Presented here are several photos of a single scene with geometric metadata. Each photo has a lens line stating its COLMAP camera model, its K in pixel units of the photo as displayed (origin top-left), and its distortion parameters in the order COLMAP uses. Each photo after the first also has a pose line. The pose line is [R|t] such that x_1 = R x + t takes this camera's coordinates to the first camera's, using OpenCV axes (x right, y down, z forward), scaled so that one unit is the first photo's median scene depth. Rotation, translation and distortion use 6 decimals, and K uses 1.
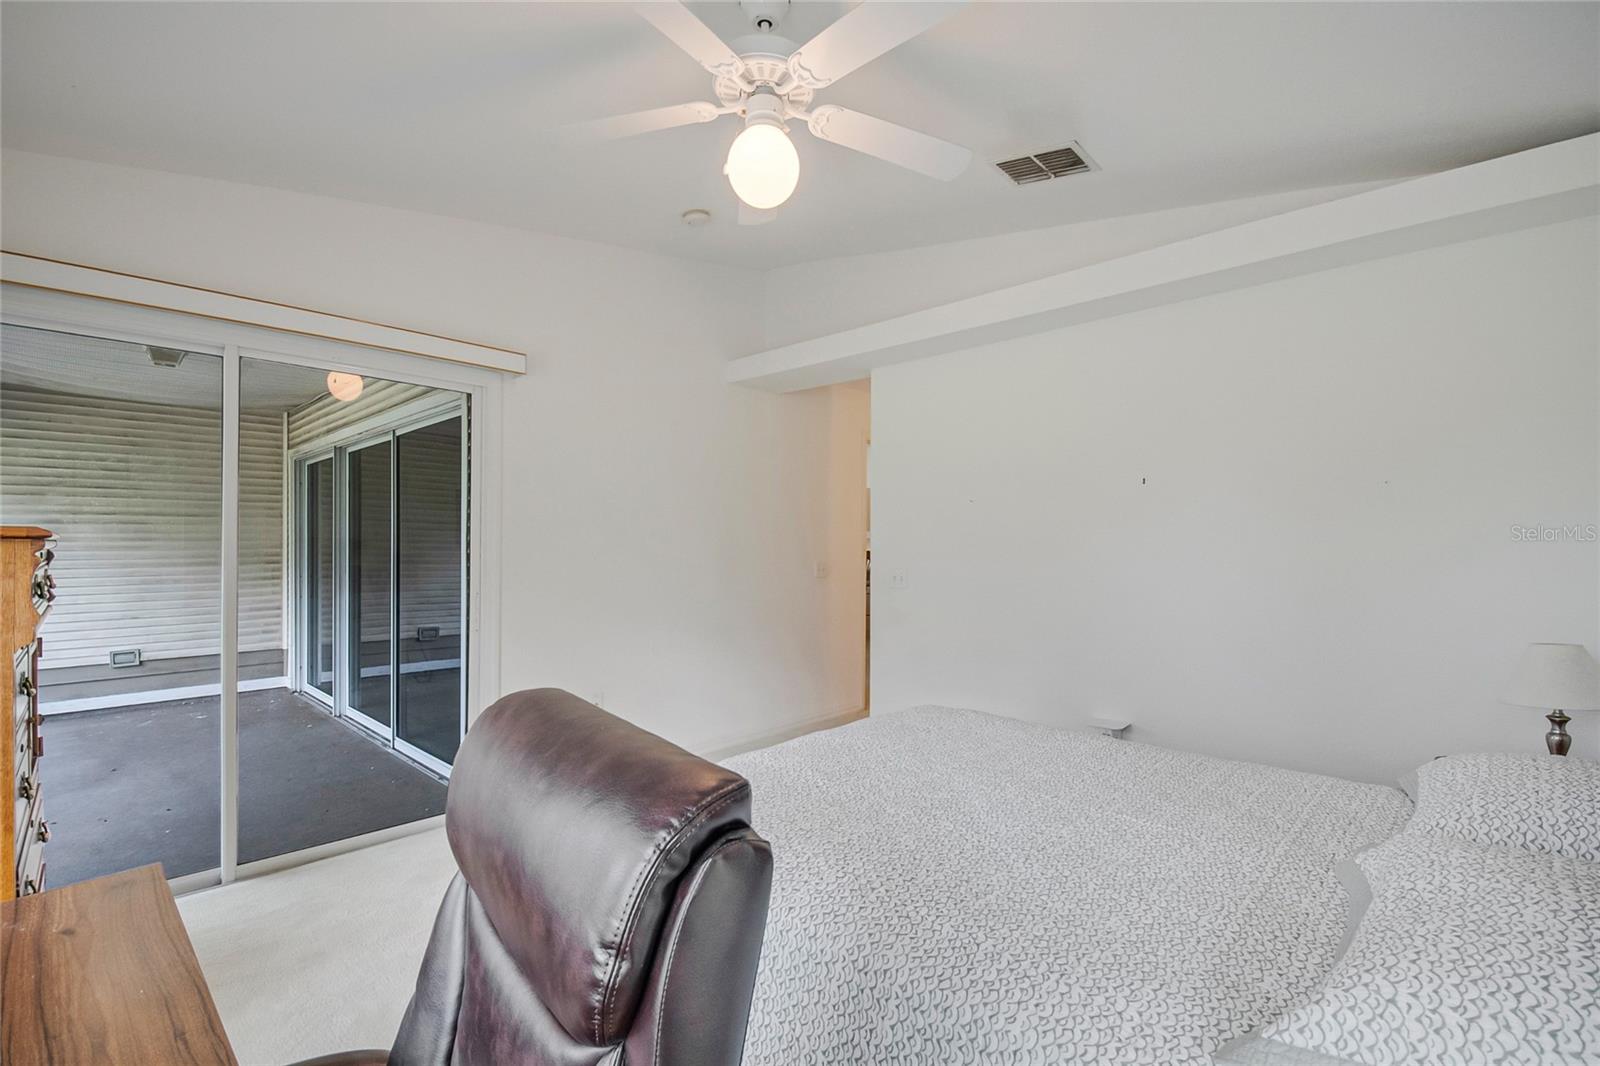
lens RADIAL K [[705.9, 0, 794.5], [0, 705.9, 543.4], [0, 0, 1]] dist [0.017068, -0.015266]
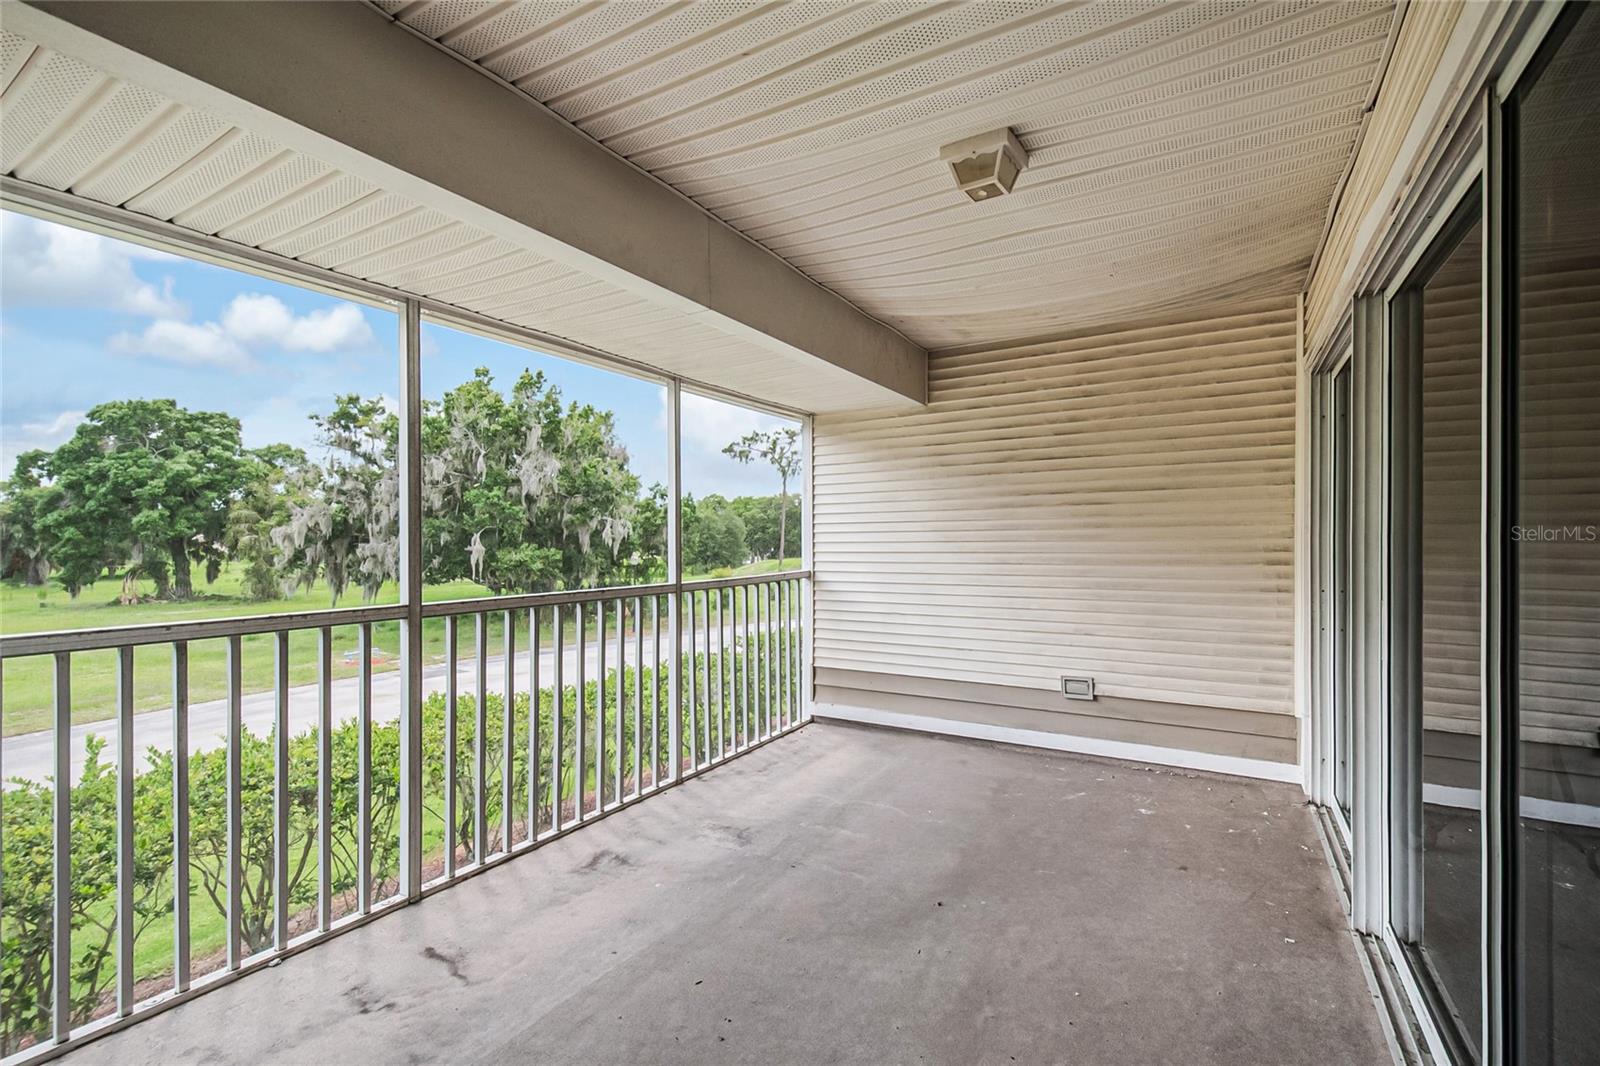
lens RADIAL K [[705.9, 0, 805.2], [0, 705.9, 542.1], [0, 0, 1]] dist [0.017068, -0.015266]
pose [[0.234009, 0.005633, -0.972218, -0.265539], [0.003838, 0.999970, 0.006718, 0.004514], [0.972227, -0.005303, 0.233980, 0.492743]]
